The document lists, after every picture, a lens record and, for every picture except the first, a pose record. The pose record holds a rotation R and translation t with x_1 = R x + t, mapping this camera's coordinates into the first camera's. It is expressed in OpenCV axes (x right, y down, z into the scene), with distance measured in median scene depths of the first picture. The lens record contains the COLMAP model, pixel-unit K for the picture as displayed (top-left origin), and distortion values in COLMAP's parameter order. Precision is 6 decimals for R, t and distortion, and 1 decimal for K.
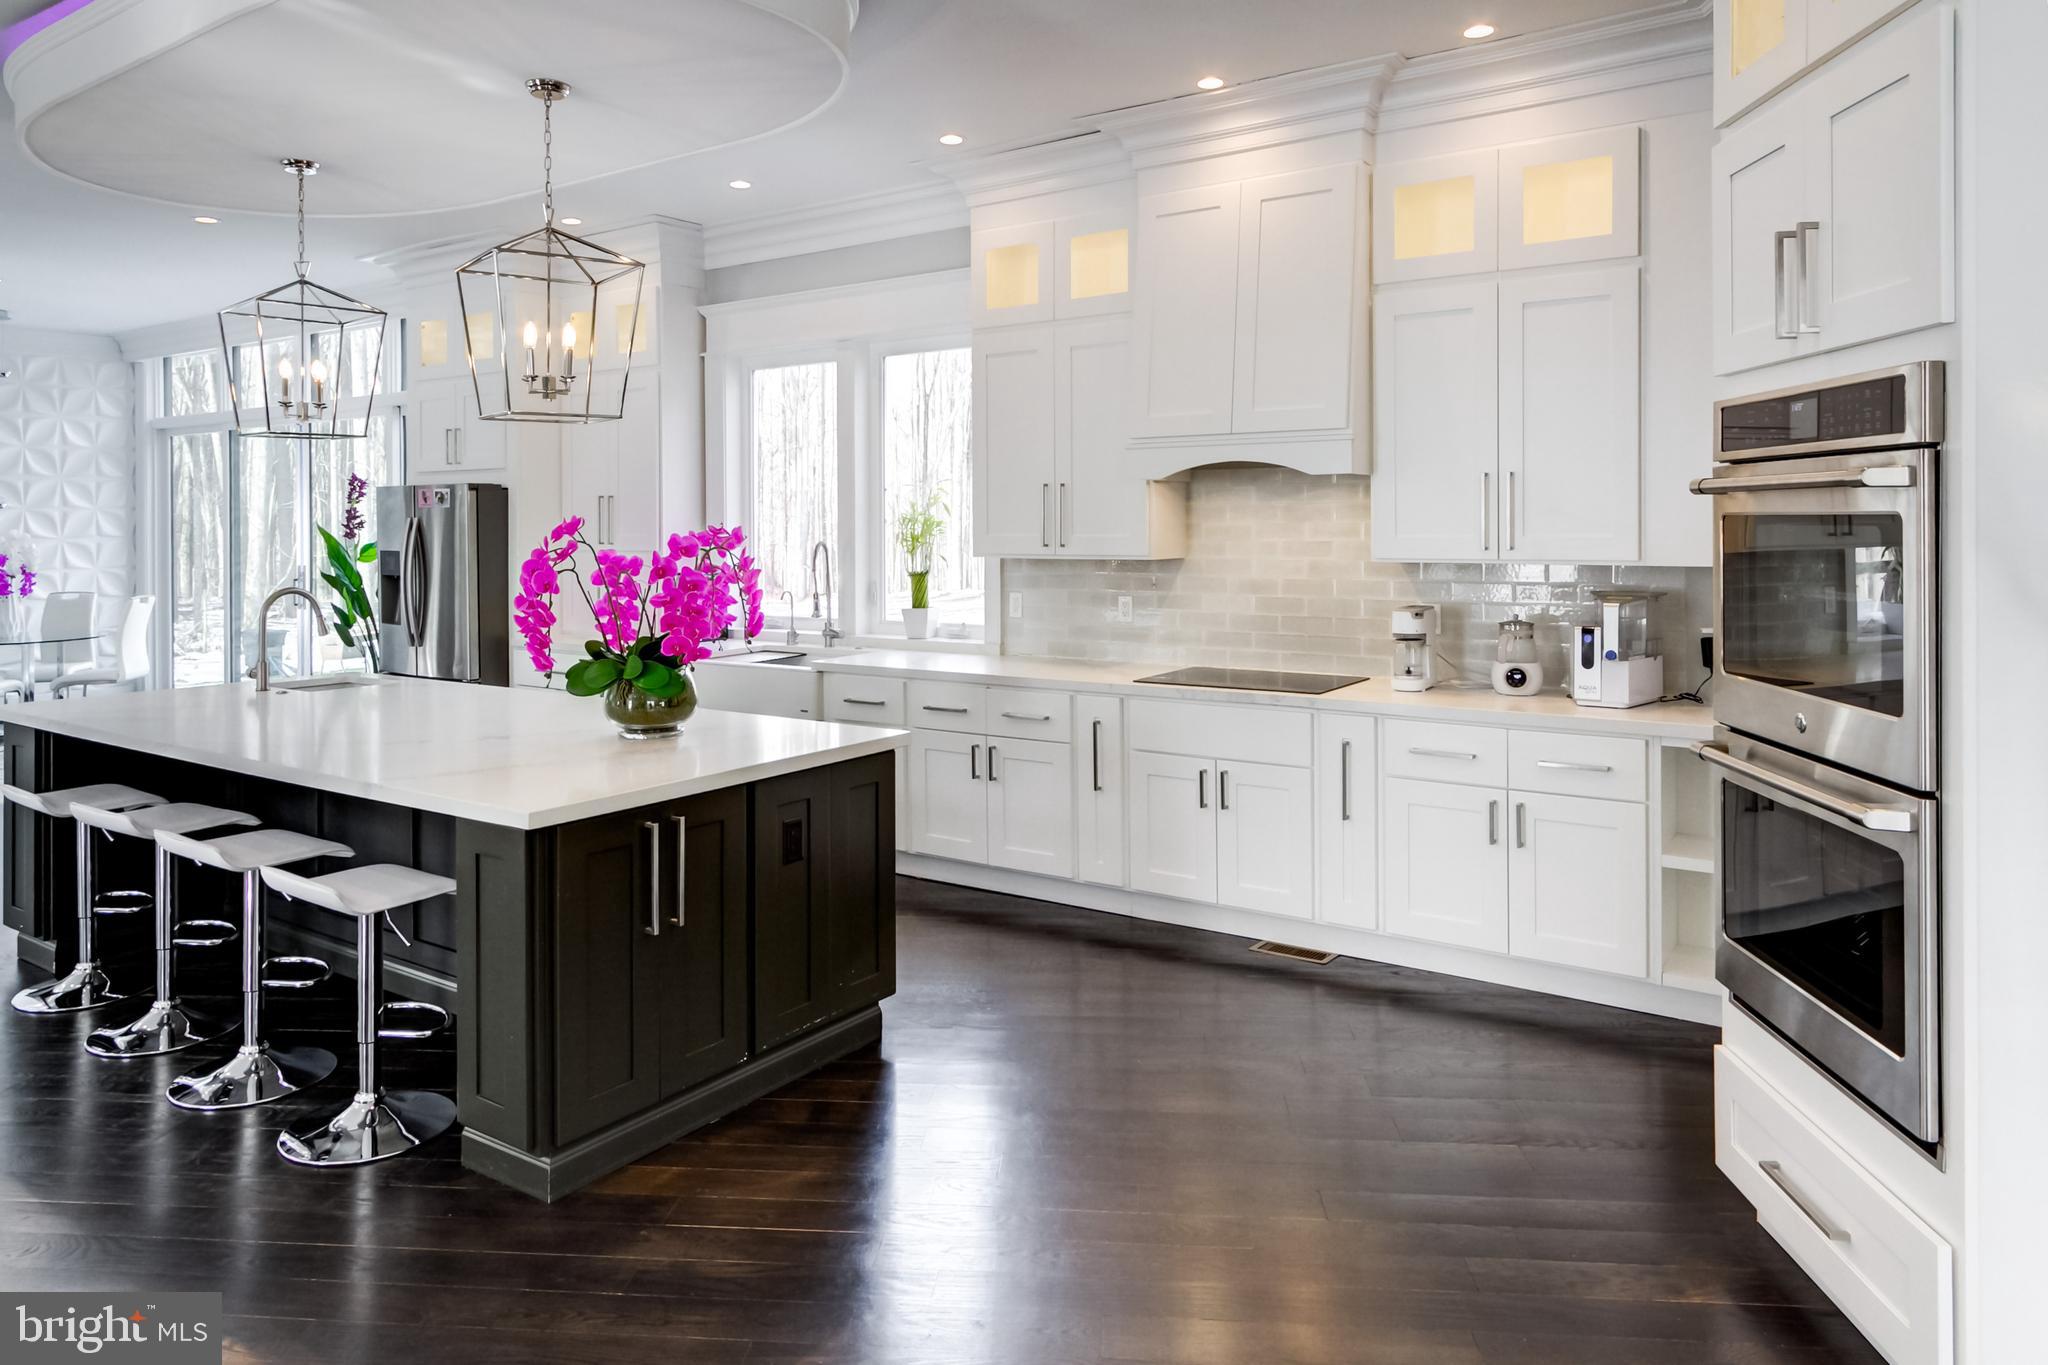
lens RADIAL K [[1294.3, 0, 966.6], [0, 1294.3, 534.6], [0, 0, 1]] dist [-0.000234, 0.000217]
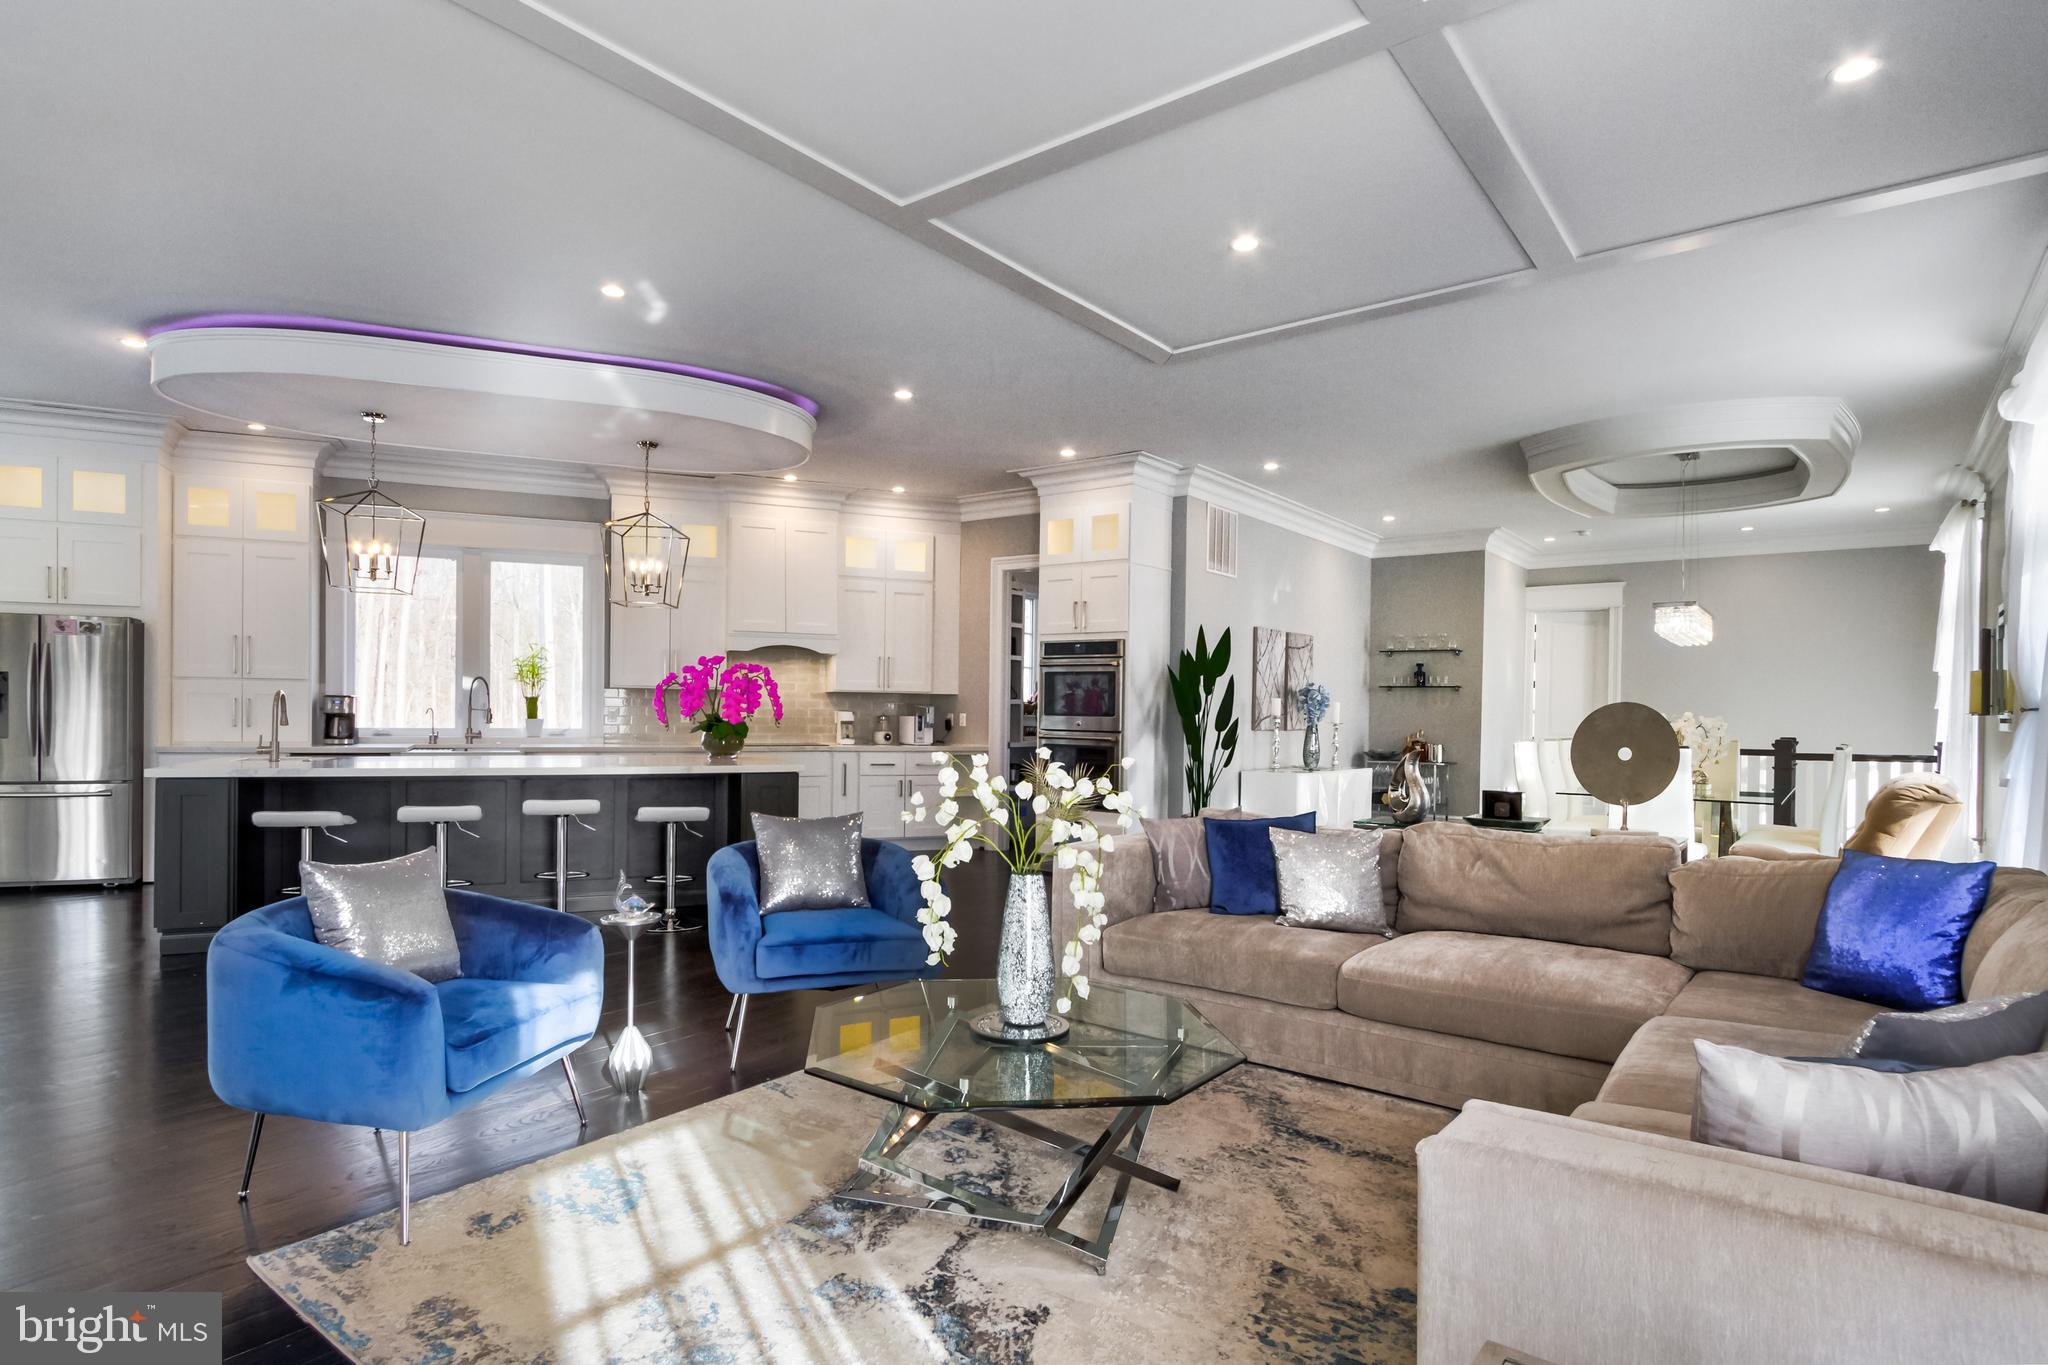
lens RADIAL K [[1094.6, 0, 1002.0], [0, 1094.6, 717.4], [0, 0, 1]] dist [0.005318, 0.000956]
pose [[0.535684, 0.005892, 0.844398, -1.086071], [-0.013013, 0.999915, 0.001279, 0.054669], [-0.844318, -0.011673, 0.535715, -0.300648]]
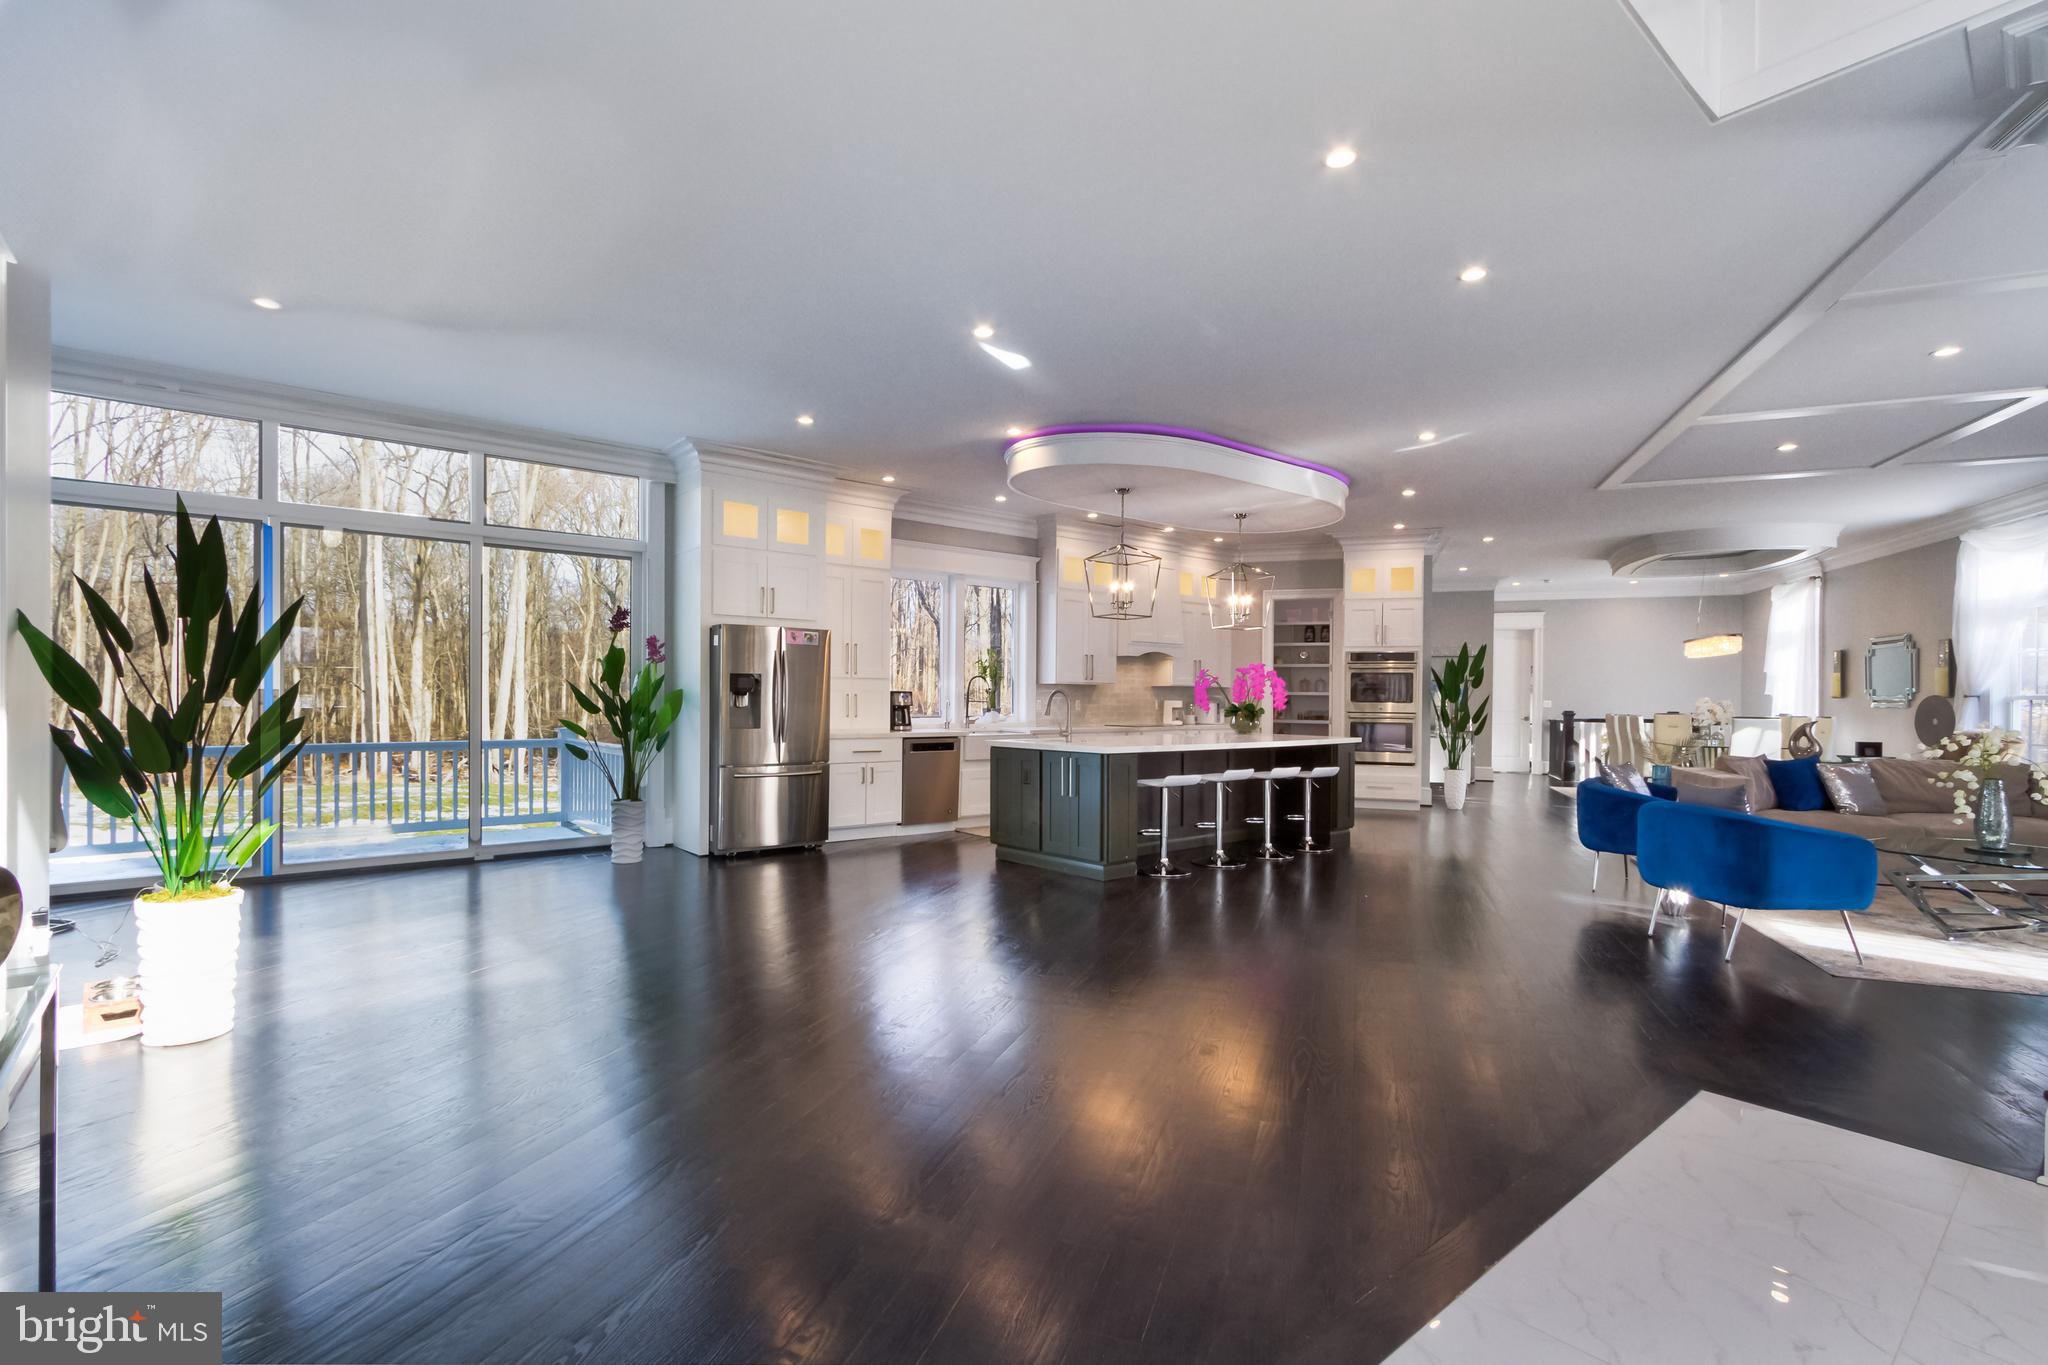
lens RADIAL K [[954.7, 0, 1013.6], [0, 954.7, 691.7], [0, 0, 1]] dist [-0.012310, 0.000283]
pose [[0.258970, 0.013505, 0.965791, -1.854202], [-0.003846, 0.999909, -0.012951, 0.059771], [-0.965878, -0.000361, 0.258999, 0.681652]]
